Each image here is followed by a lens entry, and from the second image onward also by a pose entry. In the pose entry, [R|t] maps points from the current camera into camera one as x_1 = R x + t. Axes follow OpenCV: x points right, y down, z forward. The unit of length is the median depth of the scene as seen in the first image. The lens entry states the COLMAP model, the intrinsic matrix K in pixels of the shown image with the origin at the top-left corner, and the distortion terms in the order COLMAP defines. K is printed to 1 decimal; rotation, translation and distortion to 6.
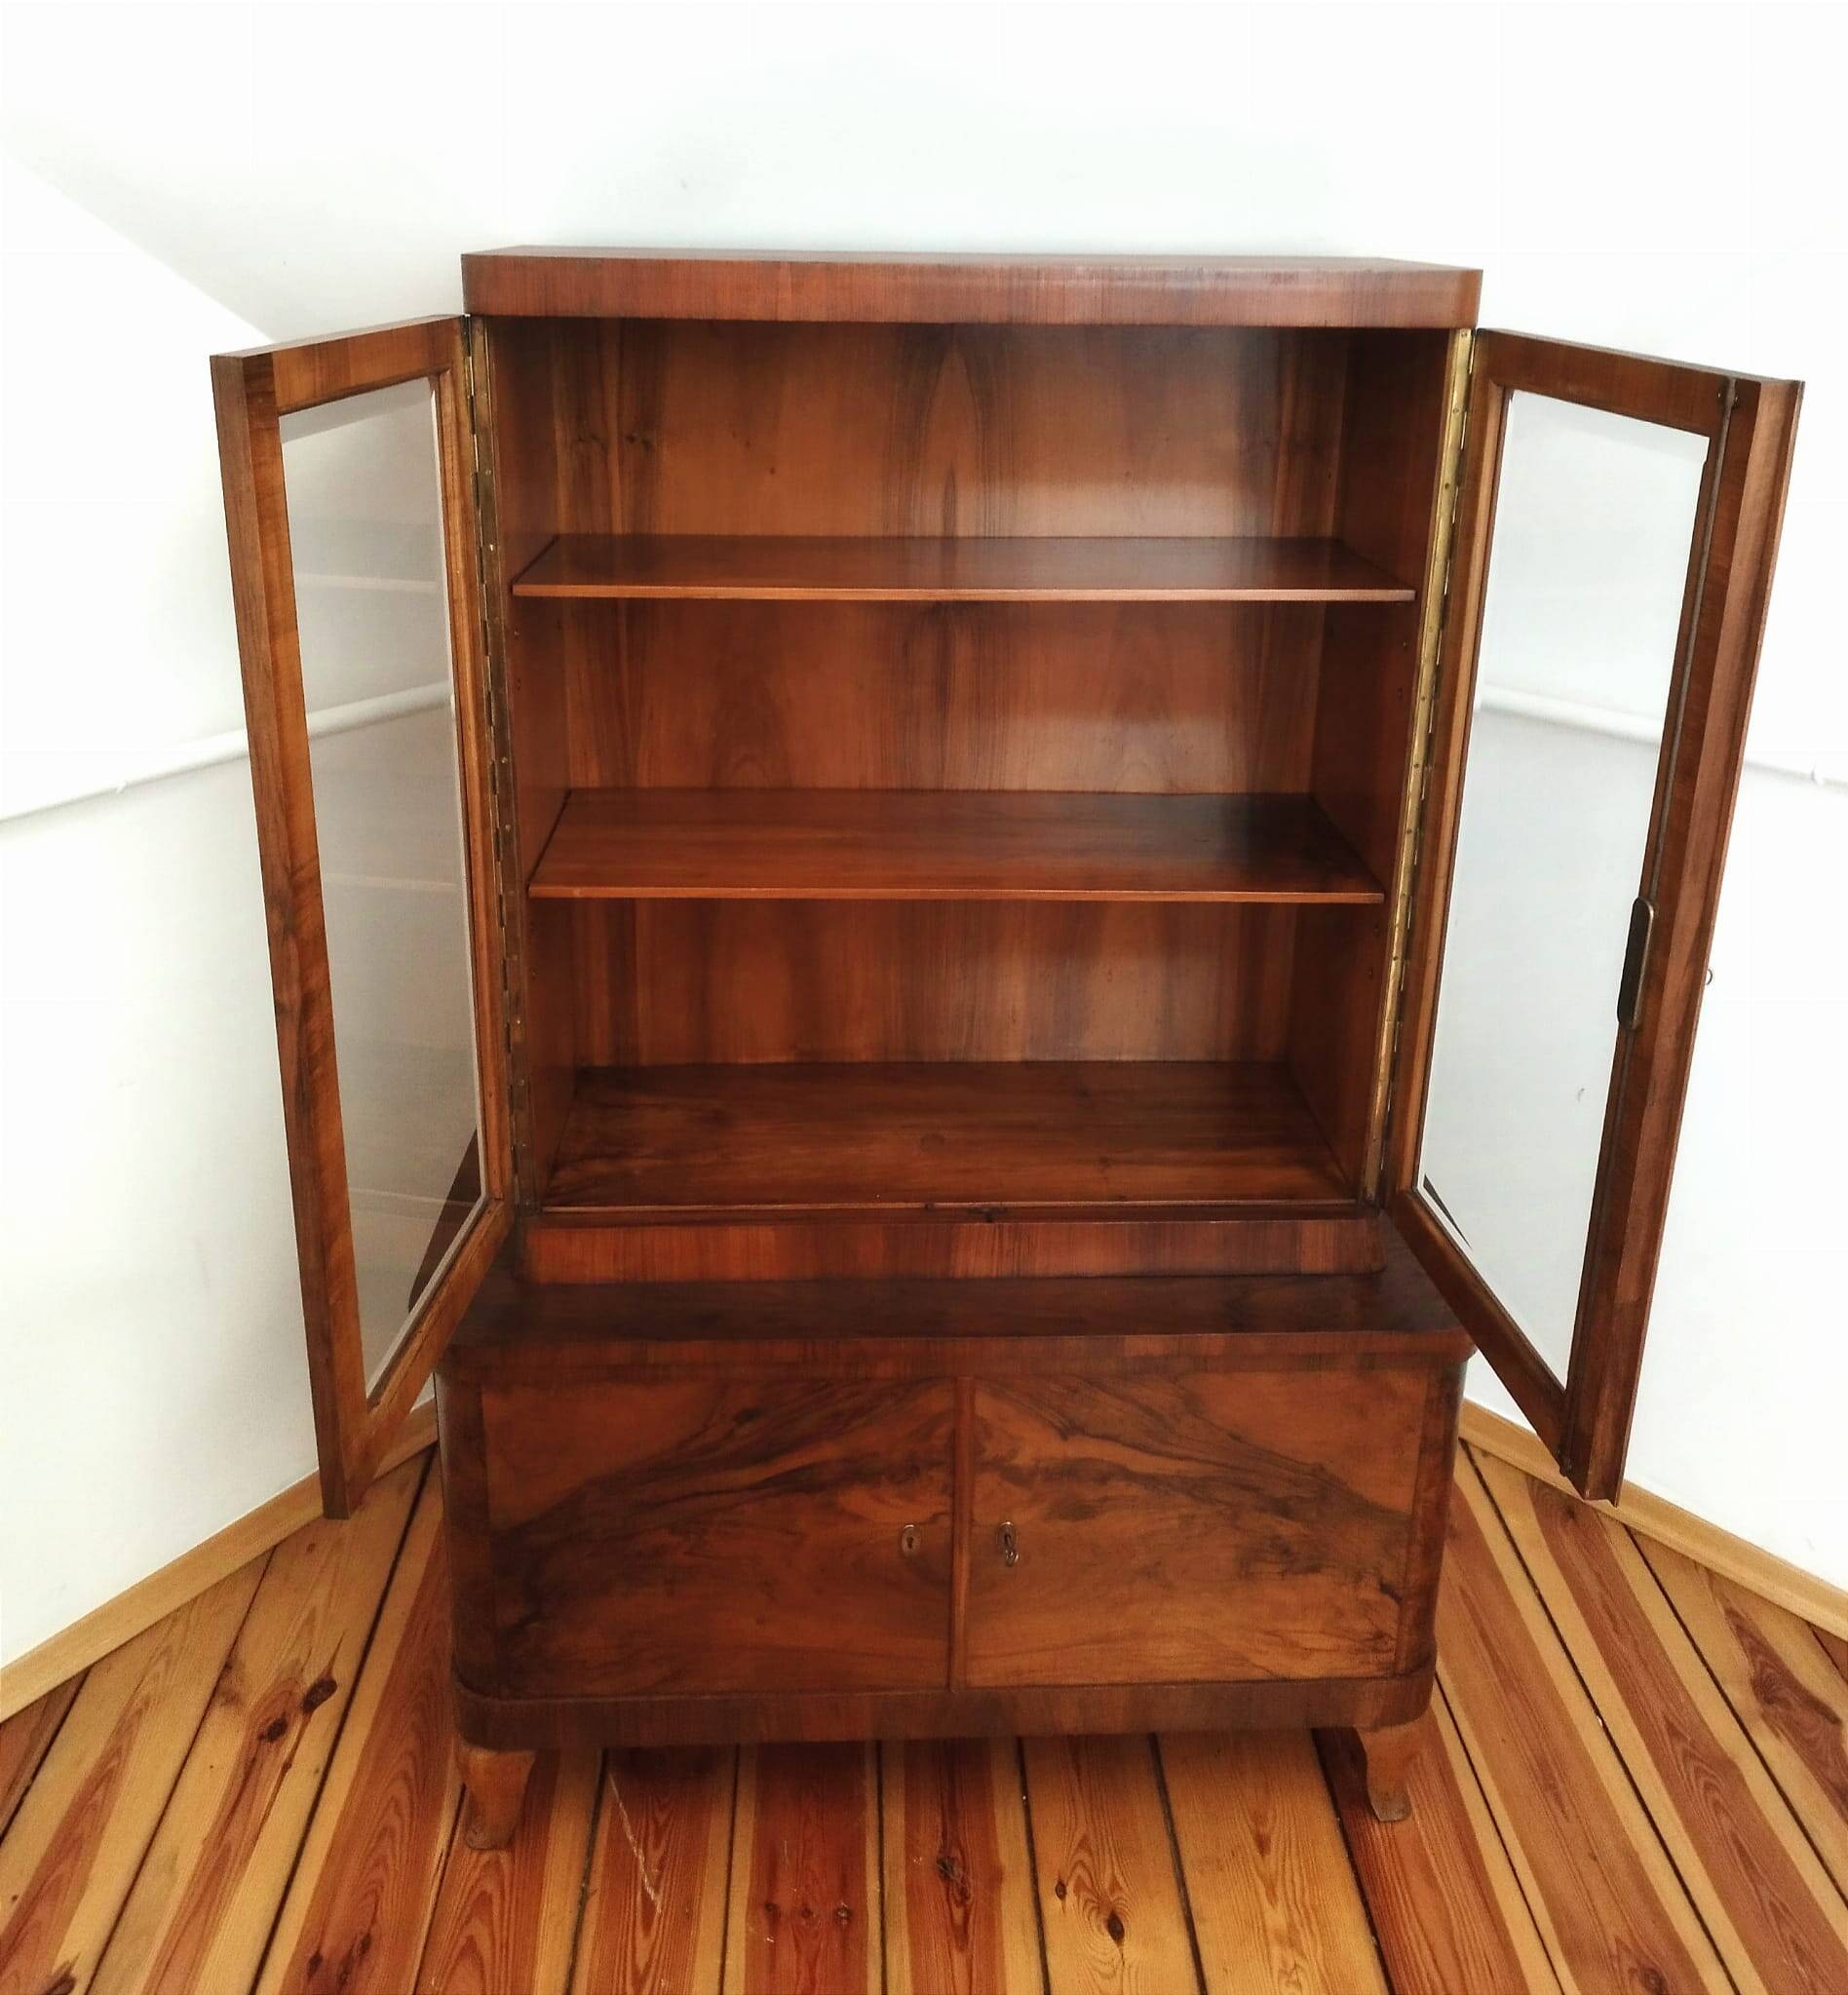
lens RADIAL K [[1763.6, 0, 928.2], [0, 1763.6, 753.8], [0, 0, 1]] dist [0.004307, -0.003485]
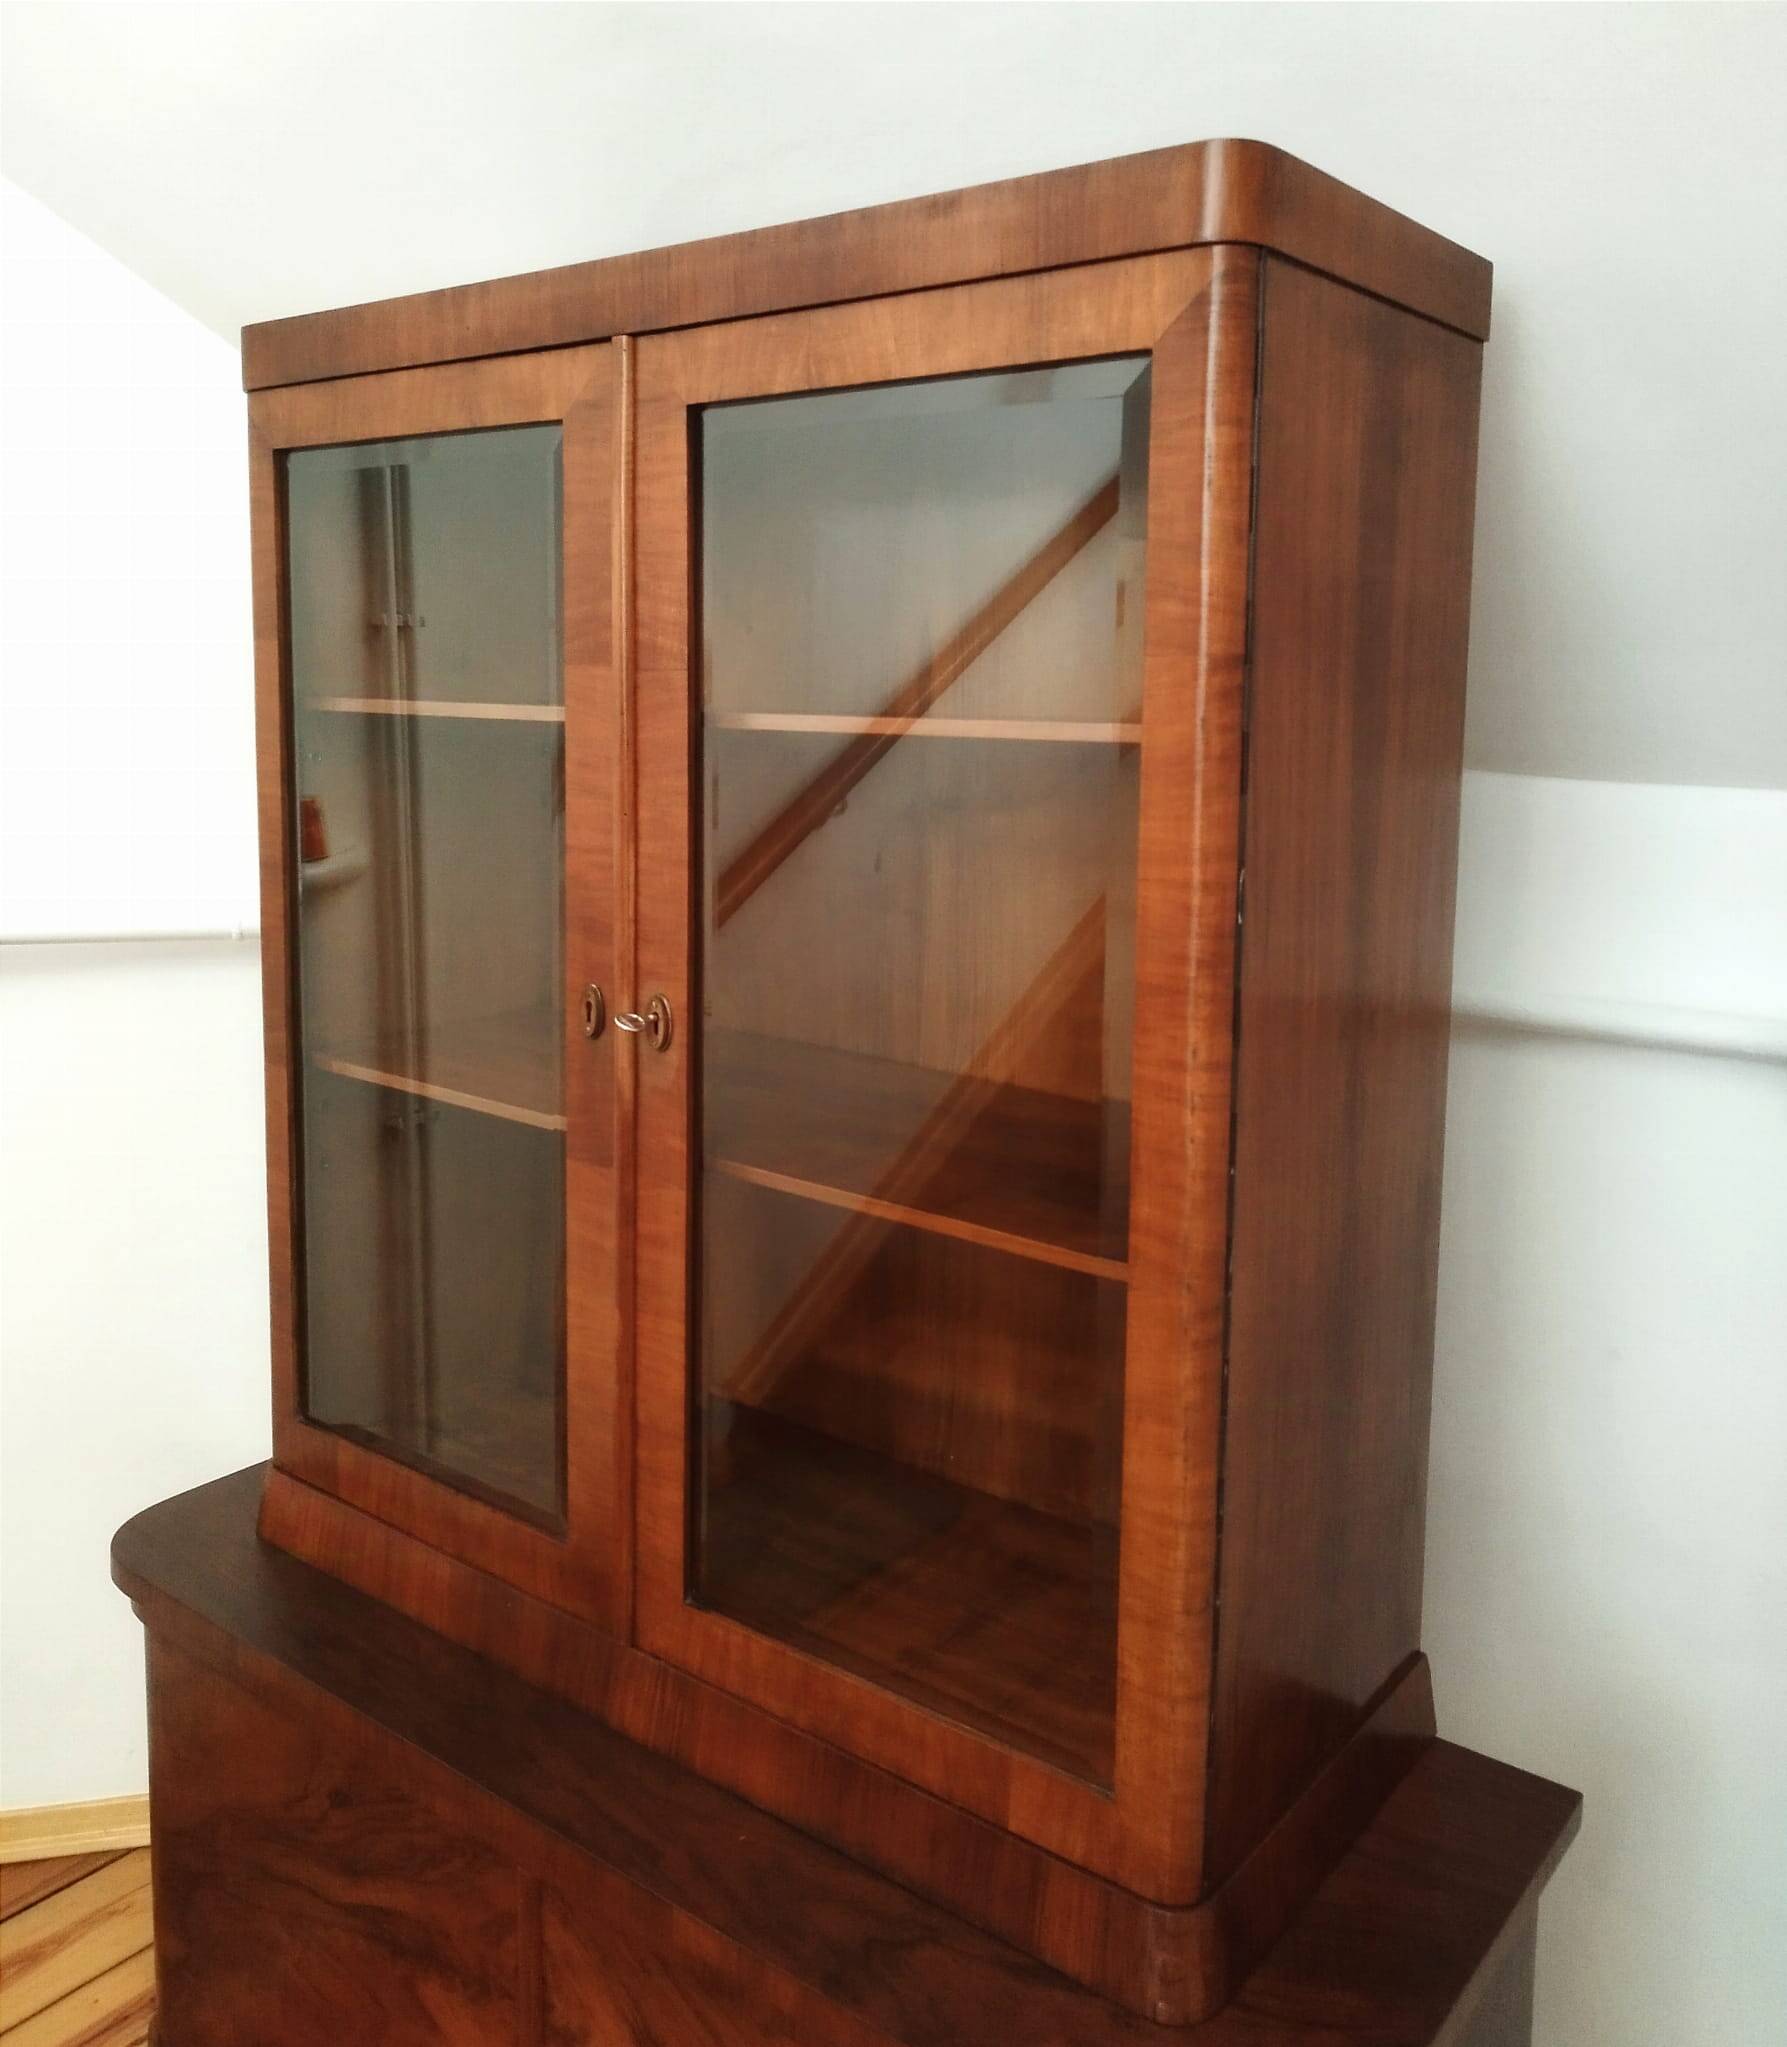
lens RADIAL K [[1796.2, 0, 856.5], [0, 1796.2, 846.6], [0, 0, 1]] dist [0.011743, -0.009396]
pose [[0.748283, 0.055701, -0.661037, 0.518563], [-0.192428, 0.971850, -0.135934, 0.041940], [0.634858, 0.228919, 0.737937, 0.459012]]
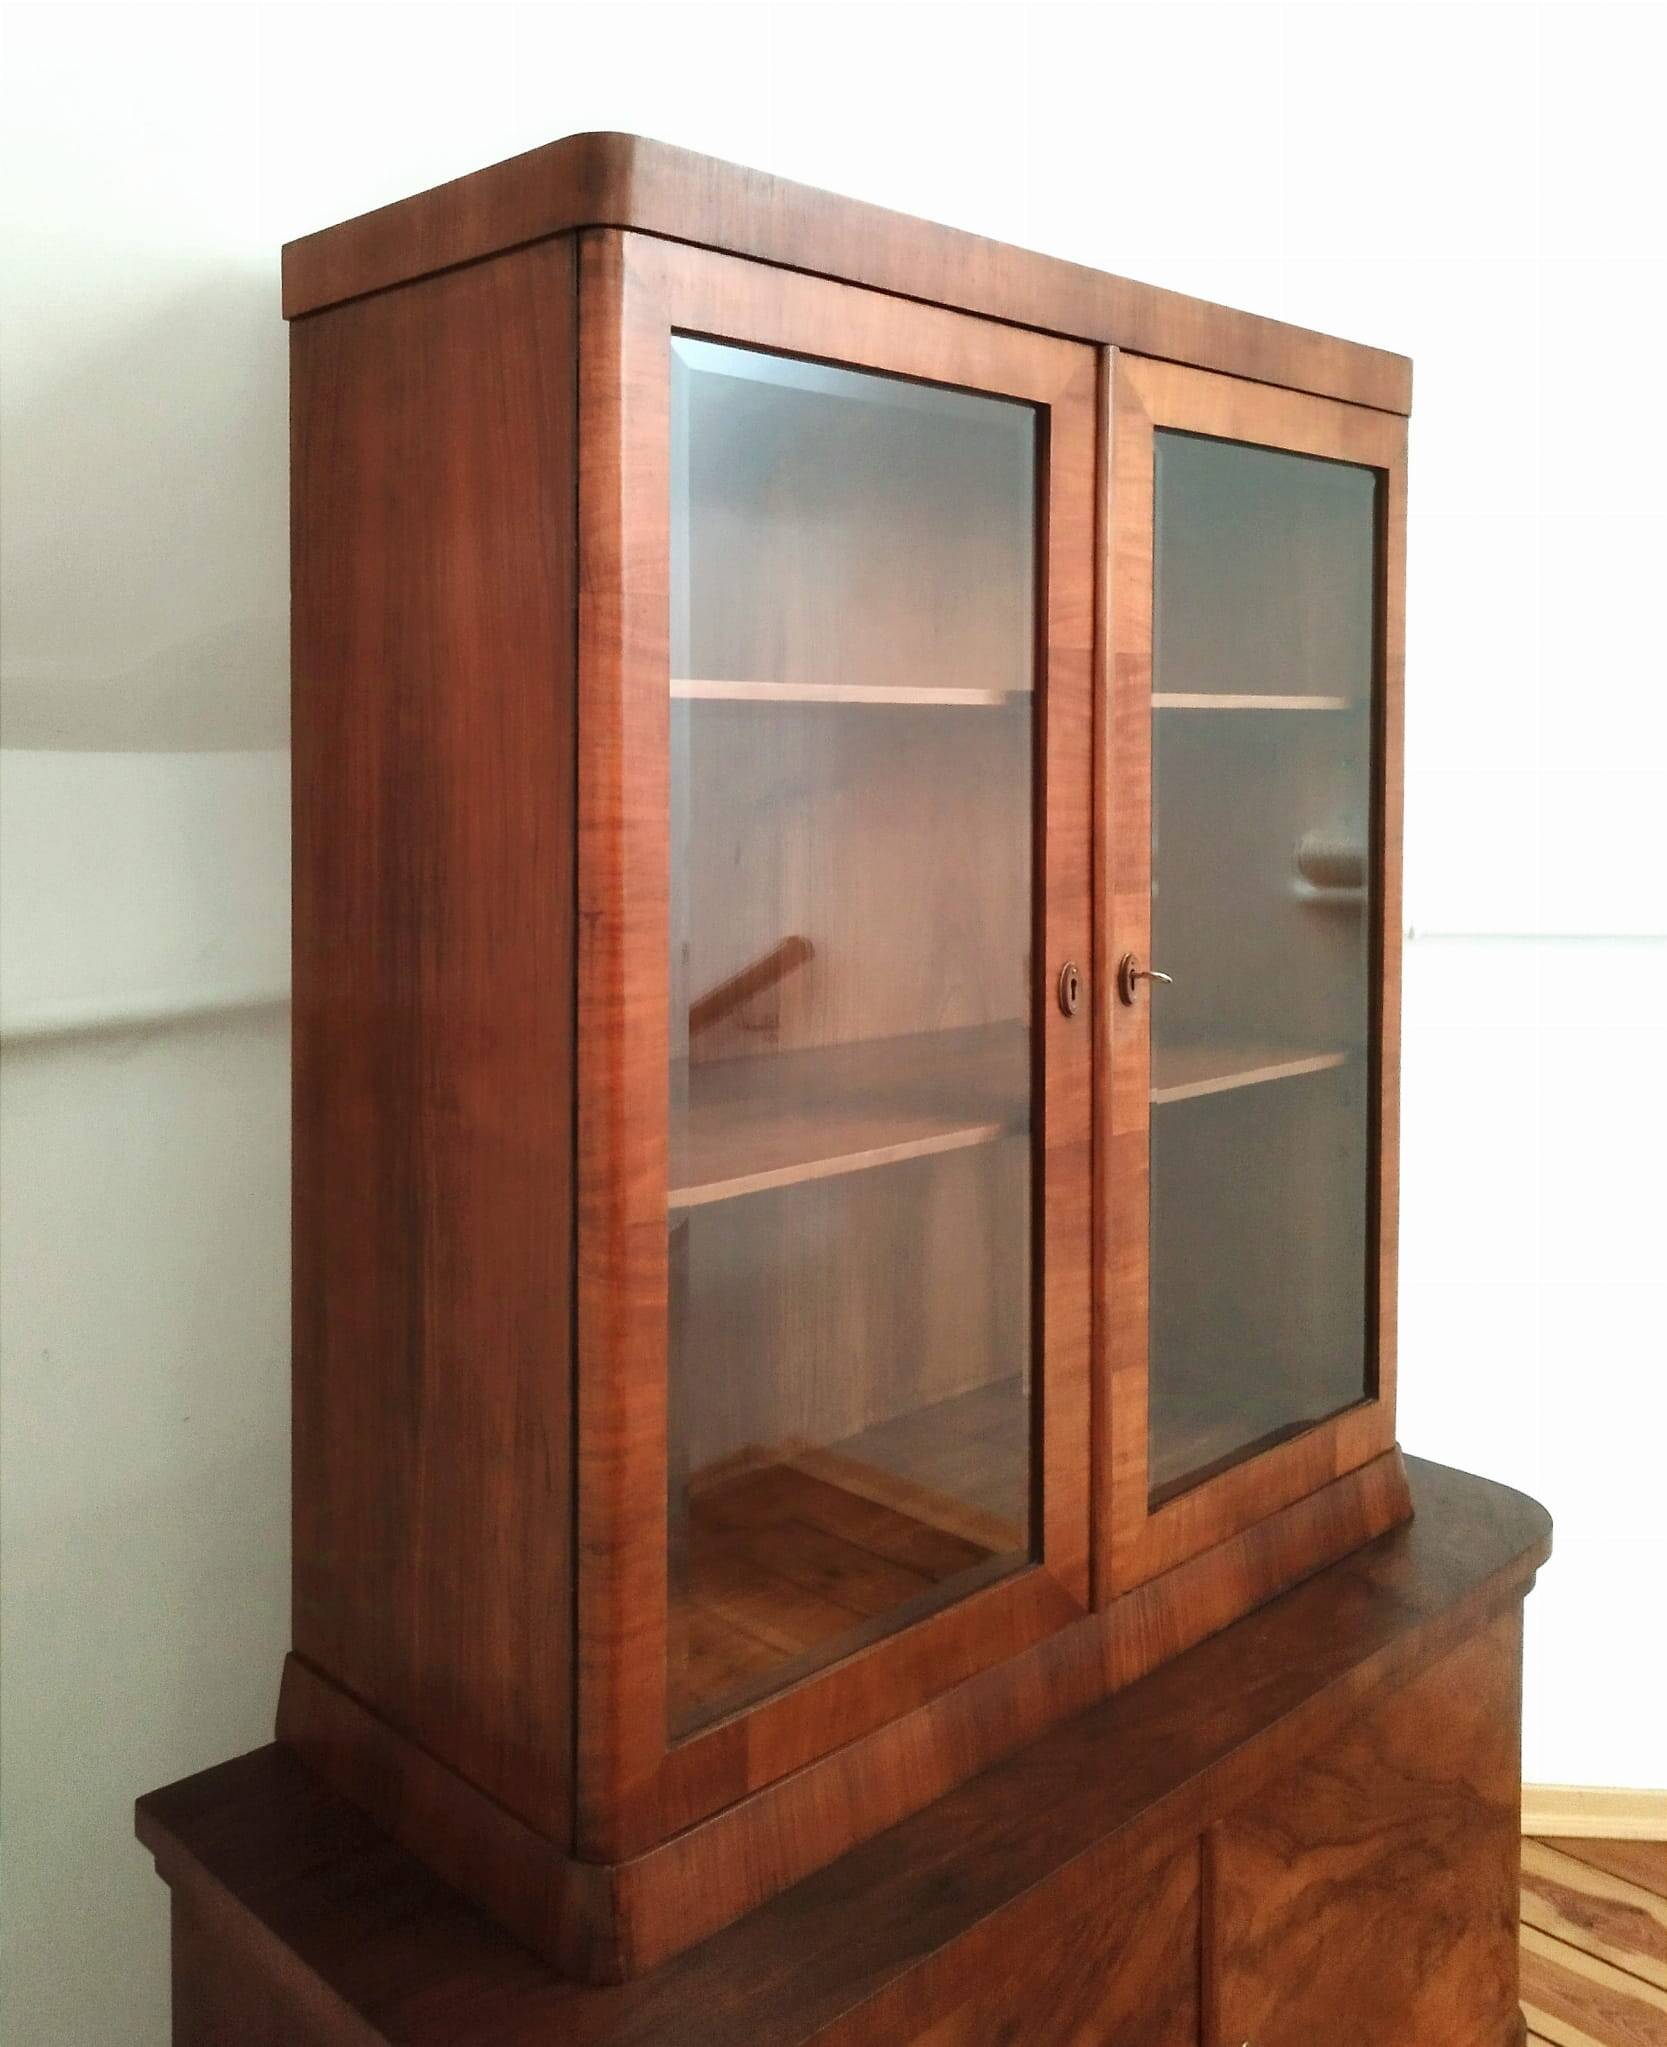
lens RADIAL K [[1849.0, 0, 833.2], [0, 1849.0, 763.8], [0, 0, 1]] dist [0.019507, -0.022120]
pose [[0.746980, -0.026190, 0.664330, -0.528499], [0.204018, 0.960044, -0.191552, 0.063205], [-0.632769, 0.278621, 0.722477, 0.433958]]
